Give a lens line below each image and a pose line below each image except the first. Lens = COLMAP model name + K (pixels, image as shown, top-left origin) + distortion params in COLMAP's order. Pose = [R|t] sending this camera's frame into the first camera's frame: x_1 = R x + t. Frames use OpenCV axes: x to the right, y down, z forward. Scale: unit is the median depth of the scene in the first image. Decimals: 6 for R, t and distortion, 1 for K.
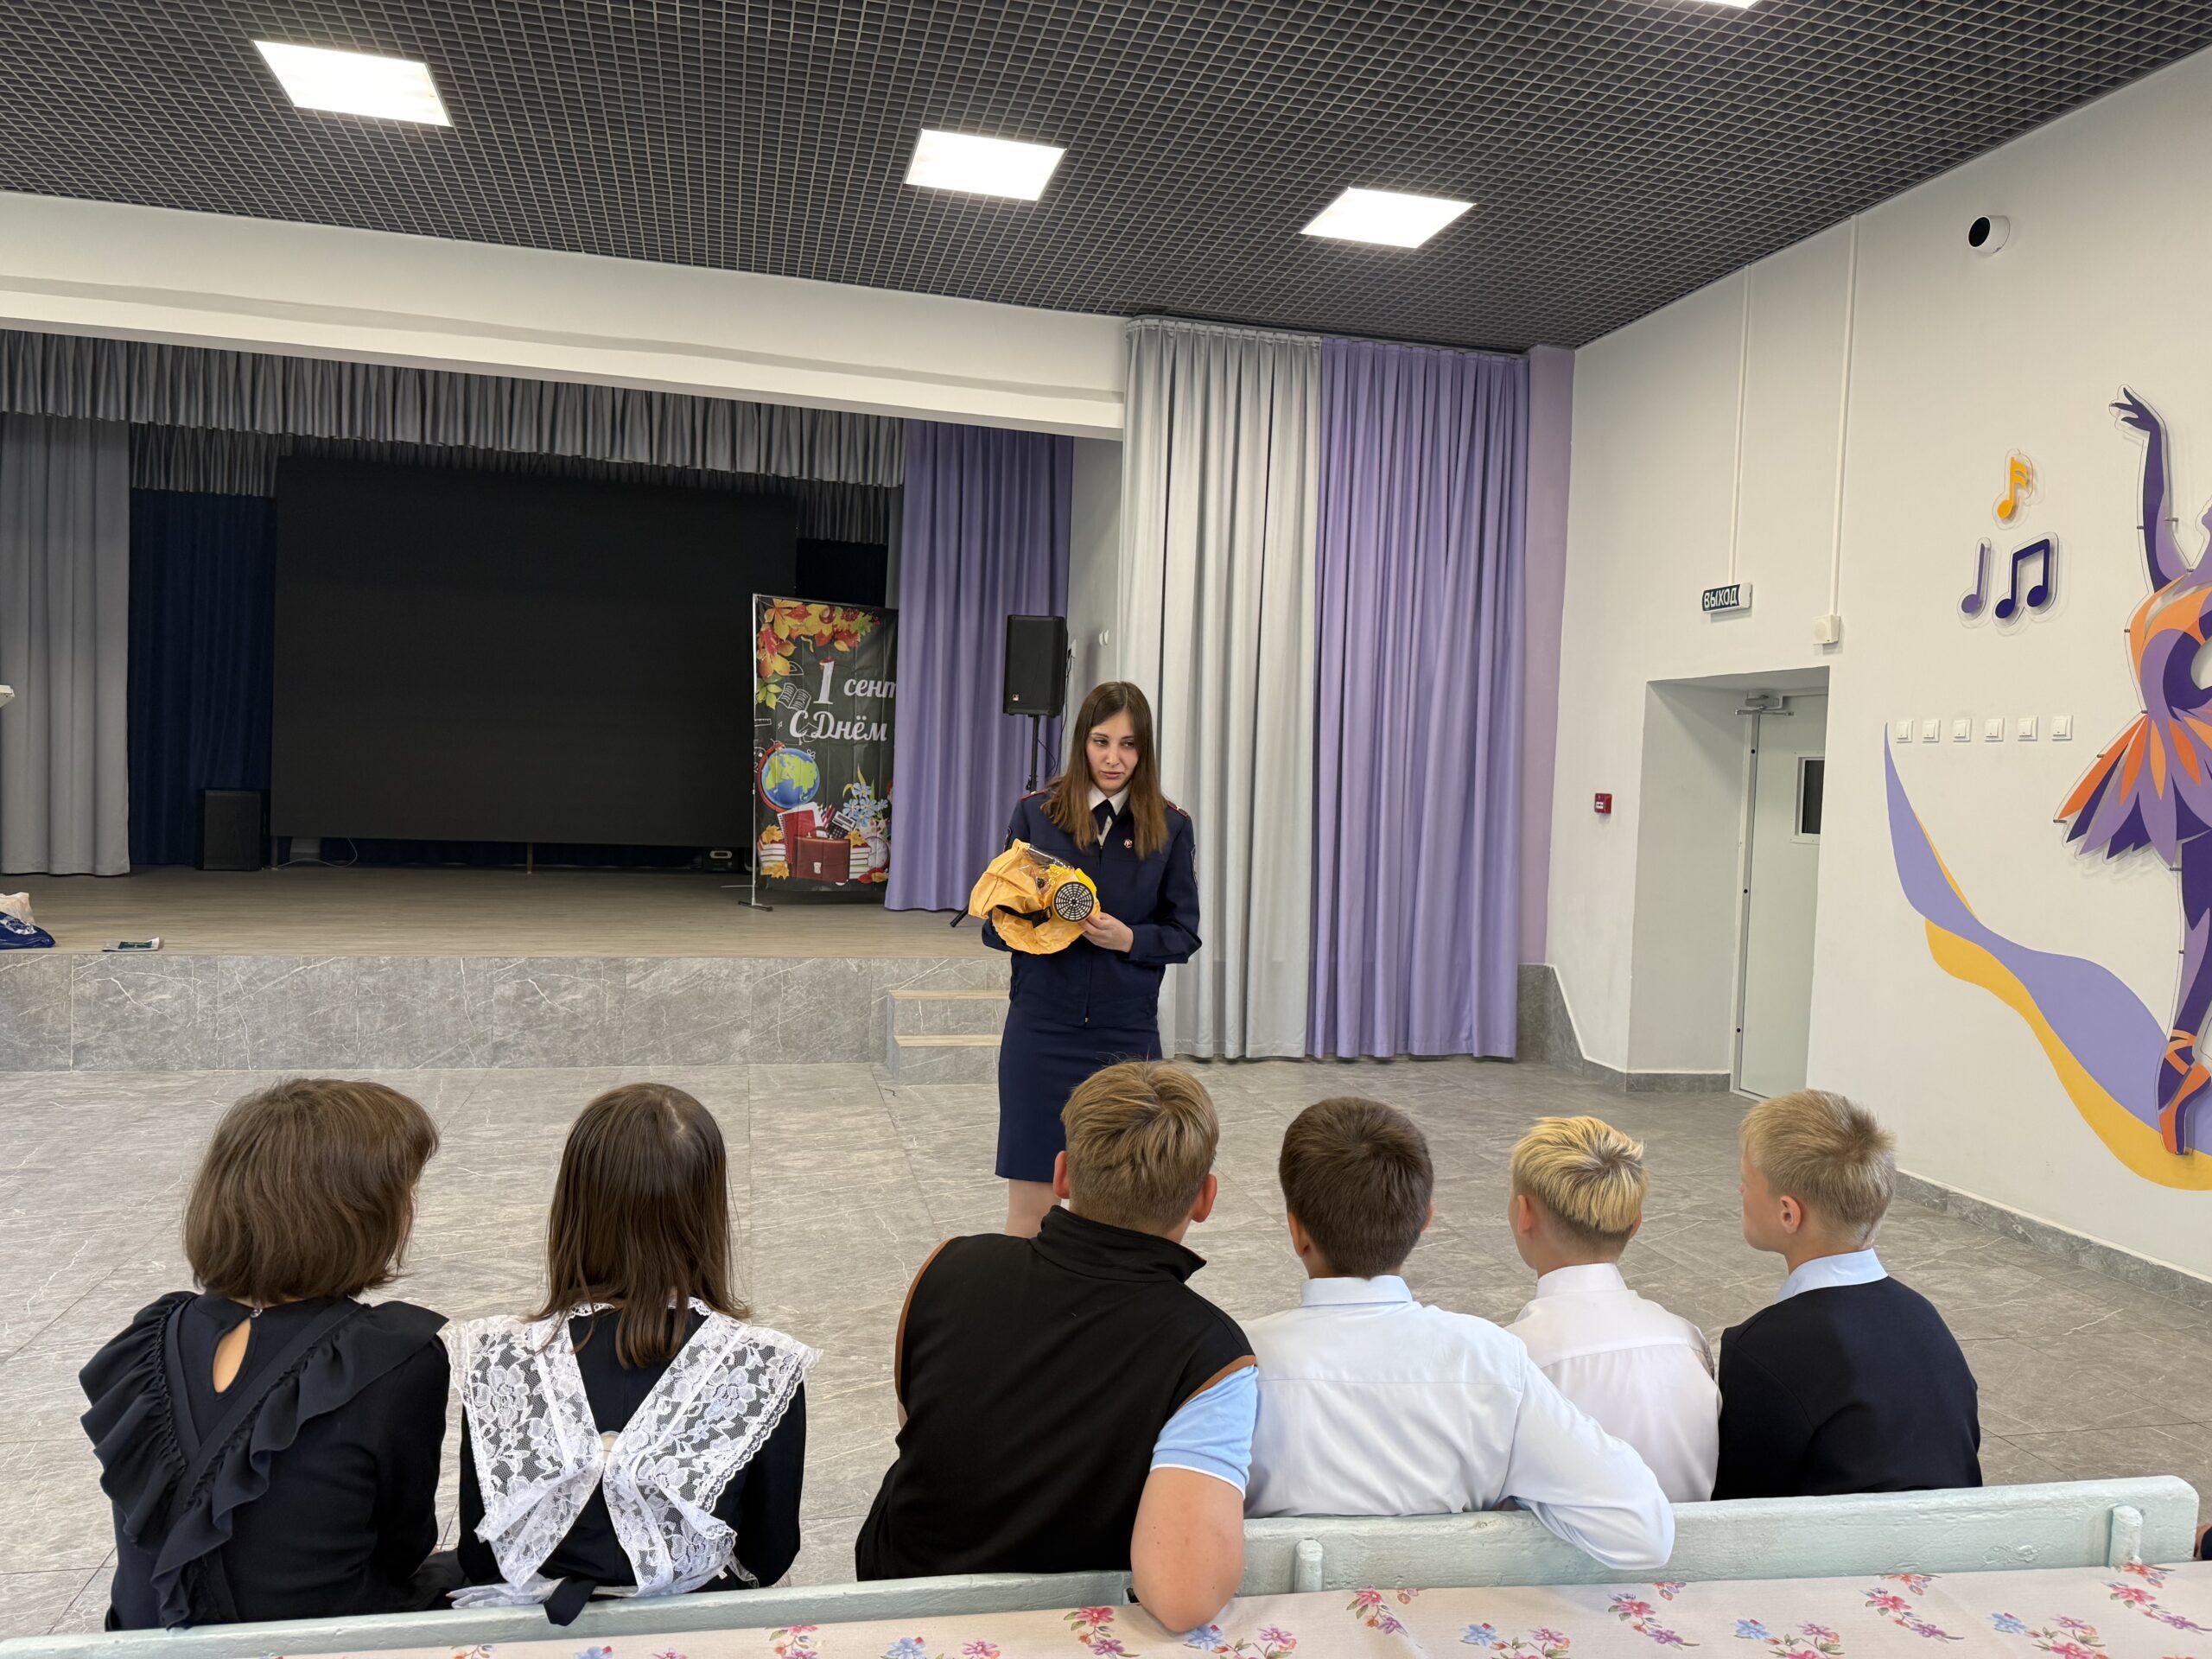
lens RADIAL K [[1525.6, 0, 1124.0], [0, 1525.6, 838.9], [0, 0, 1]] dist [0.020775, -0.029595]
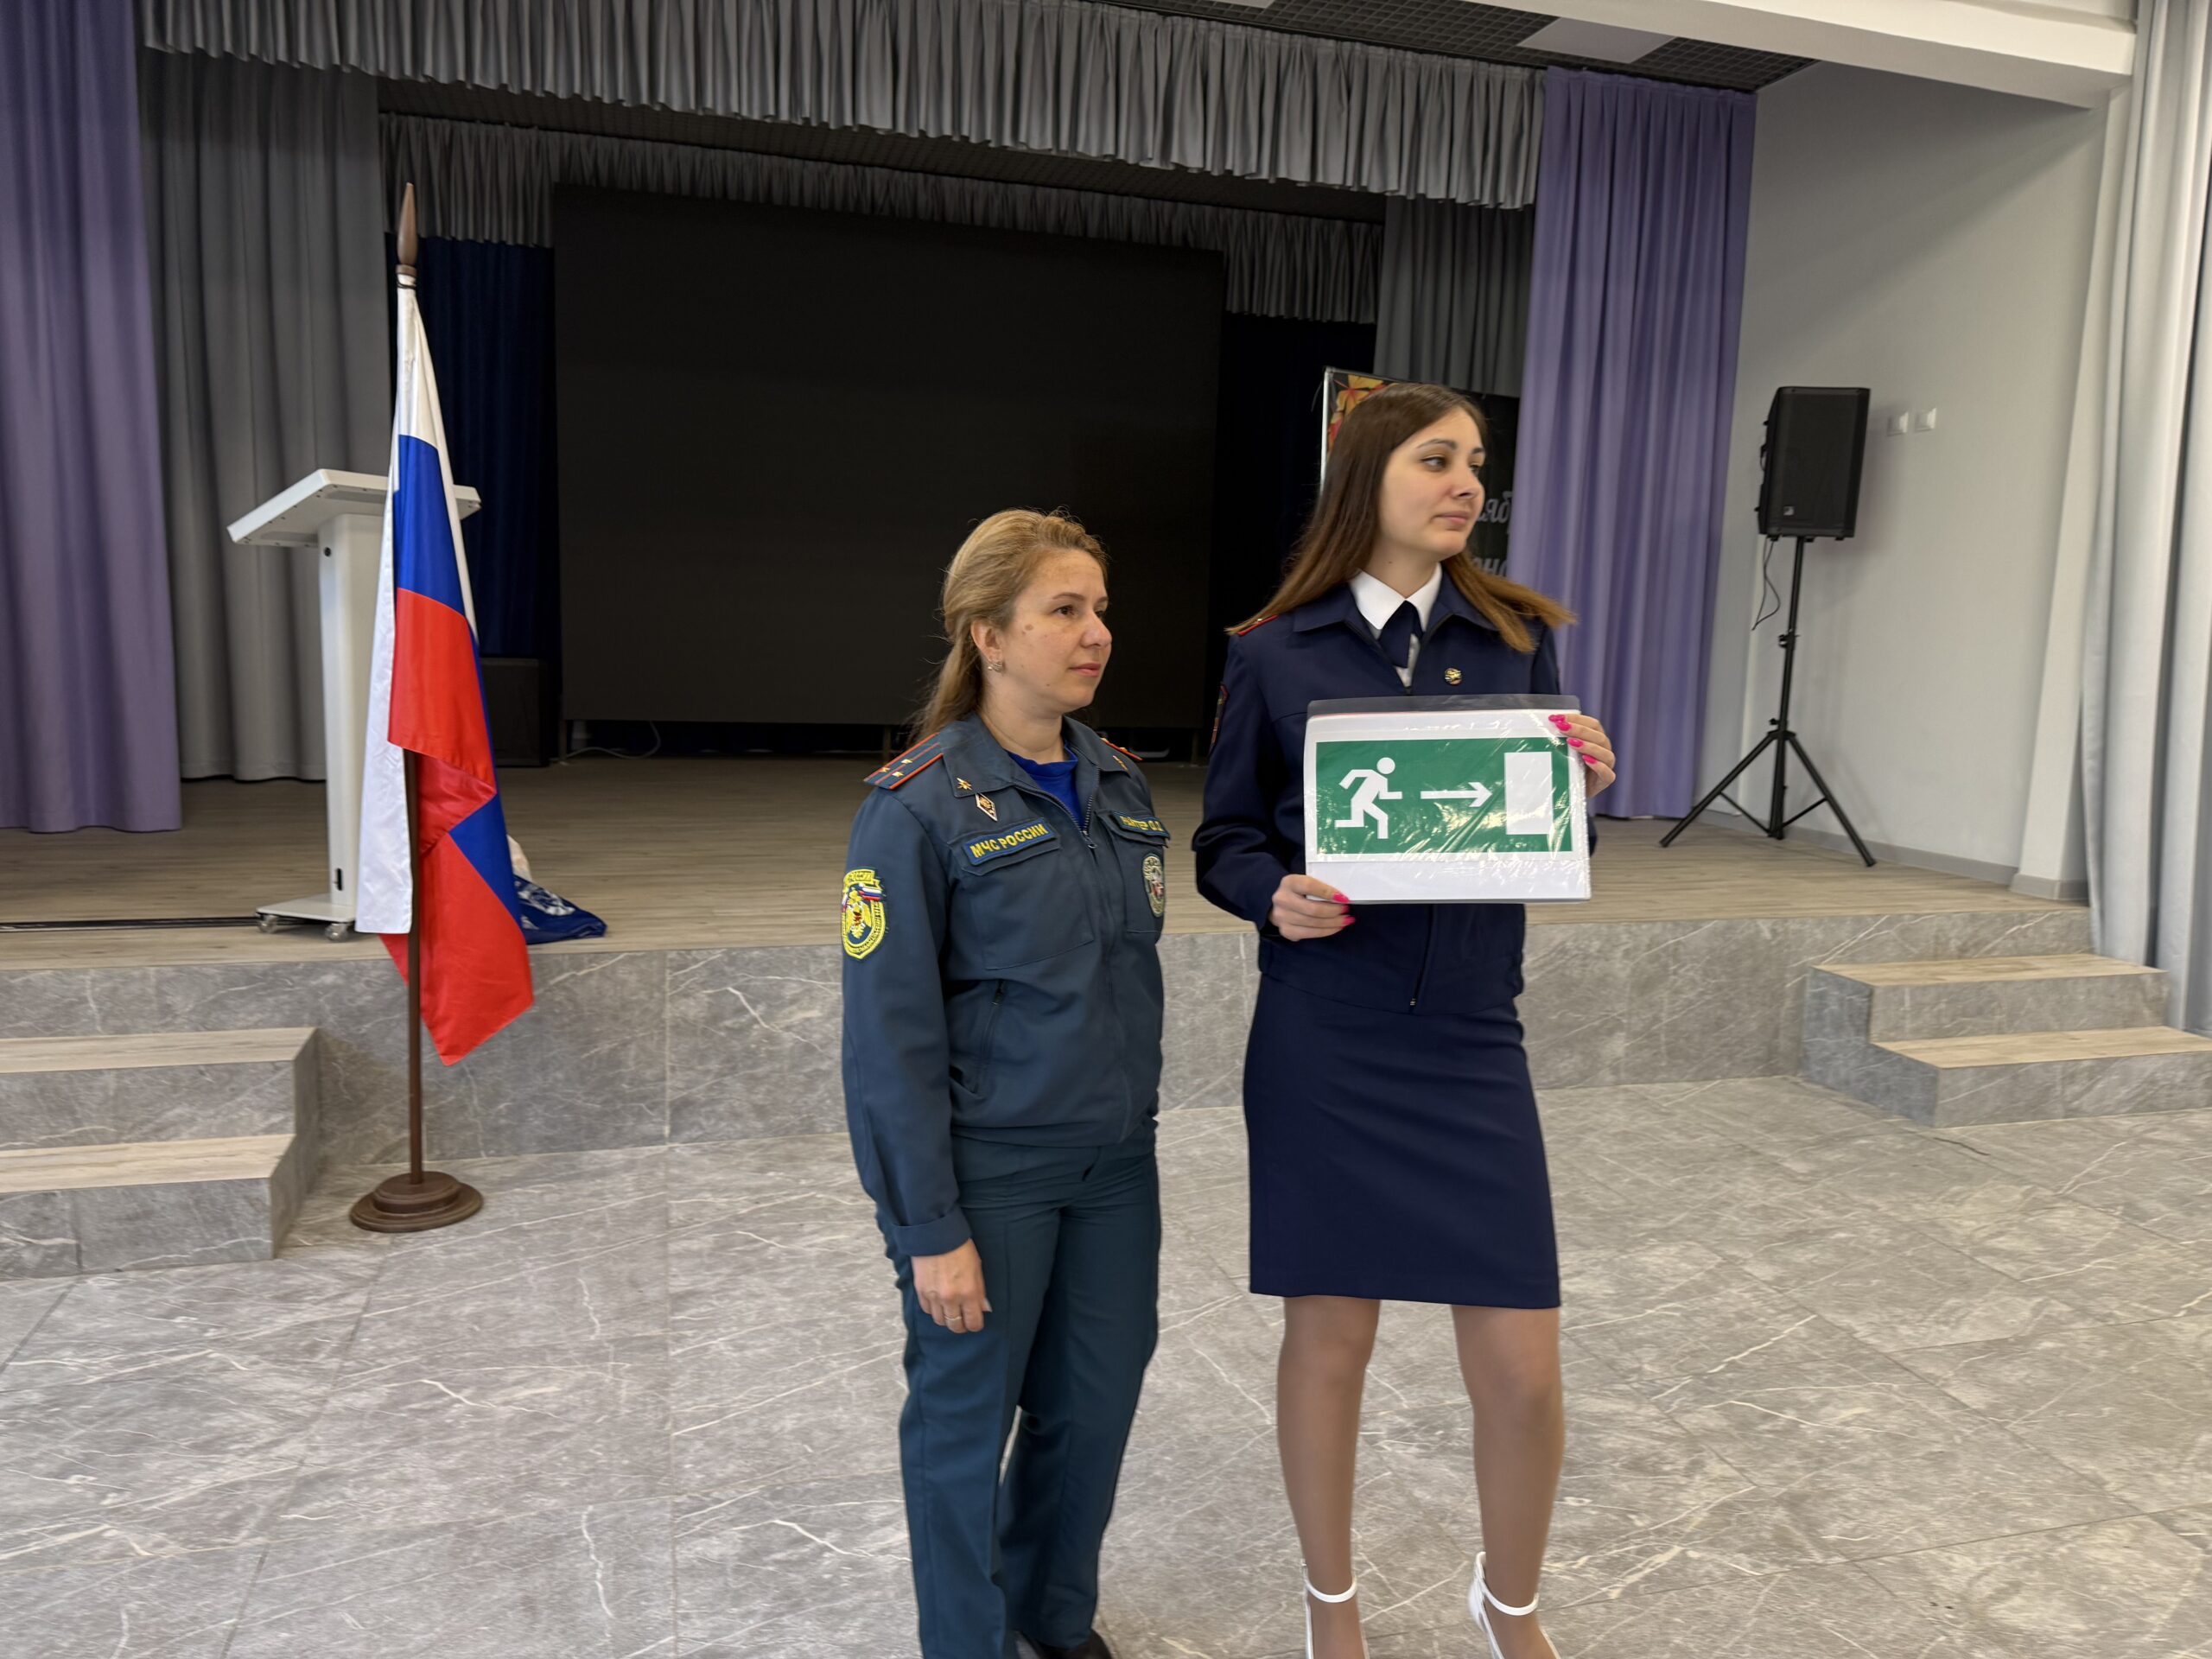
lens RADIAL K [[1525.6, 0, 1088.2], [0, 1525.6, 842.0], [0, 0, 1]] dist [0.020775, -0.029595]
pose [[0.999601, -0.010099, 0.026371, -0.480792], [0.007412, 0.994952, 0.100073, -0.020206], [-0.027248, -0.099838, 0.994631, 0.373052]]
